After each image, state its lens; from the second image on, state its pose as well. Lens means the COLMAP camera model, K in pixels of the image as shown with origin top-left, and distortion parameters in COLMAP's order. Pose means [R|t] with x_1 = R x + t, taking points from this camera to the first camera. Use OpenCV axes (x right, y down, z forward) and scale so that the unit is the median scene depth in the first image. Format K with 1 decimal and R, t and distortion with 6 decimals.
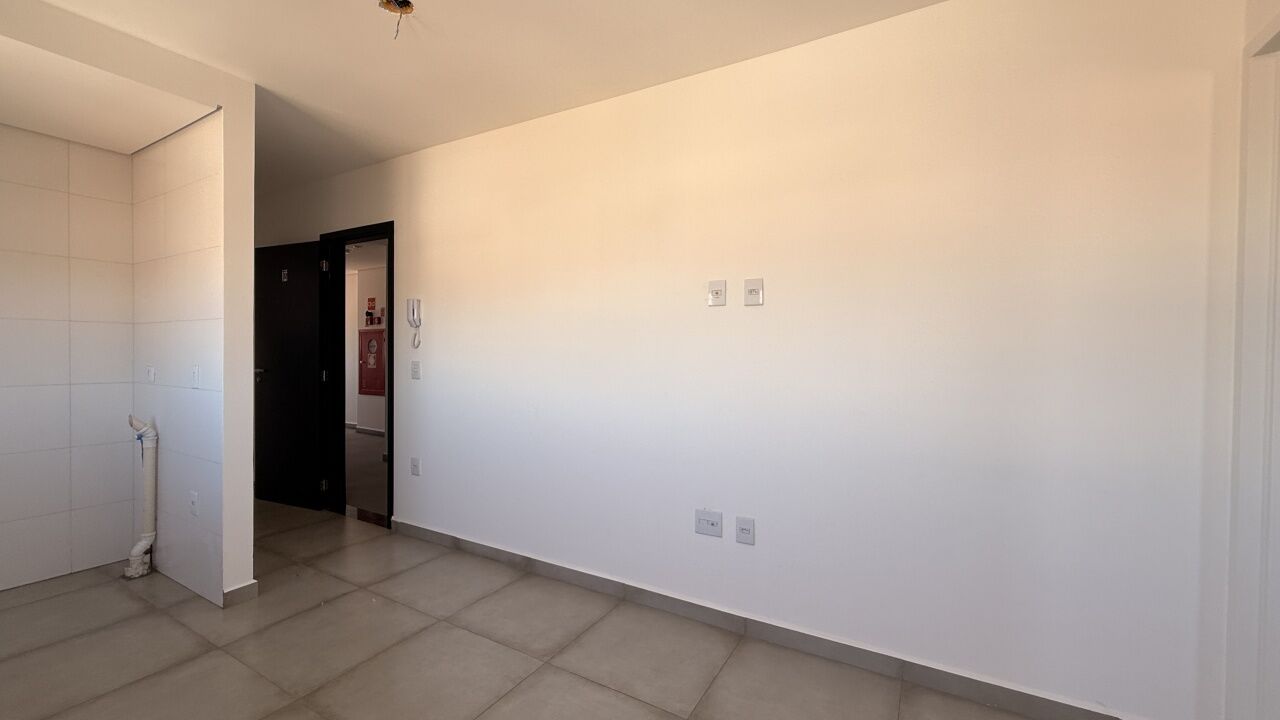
lens RADIAL K [[509.3, 0, 636.9], [0, 509.3, 360.6], [0, 0, 1]] dist [0.000420, 0.000293]
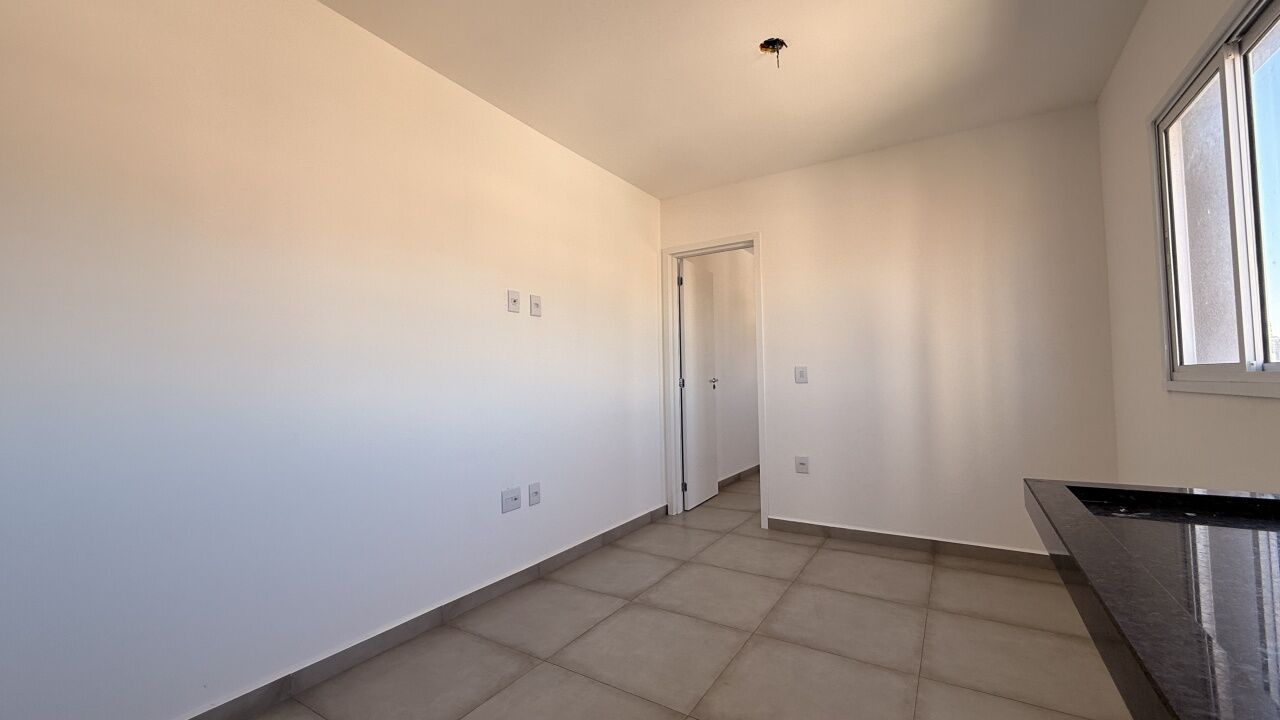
lens RADIAL K [[509.3, 0, 636.9], [0, 509.3, 360.6], [0, 0, 1]] dist [0.000420, 0.000293]
pose [[0.032385, 0.029682, 0.999035, -0.955614], [0.030916, 0.999051, -0.030685, 0.047605], [-0.998997, 0.031880, 0.031436, 0.641269]]
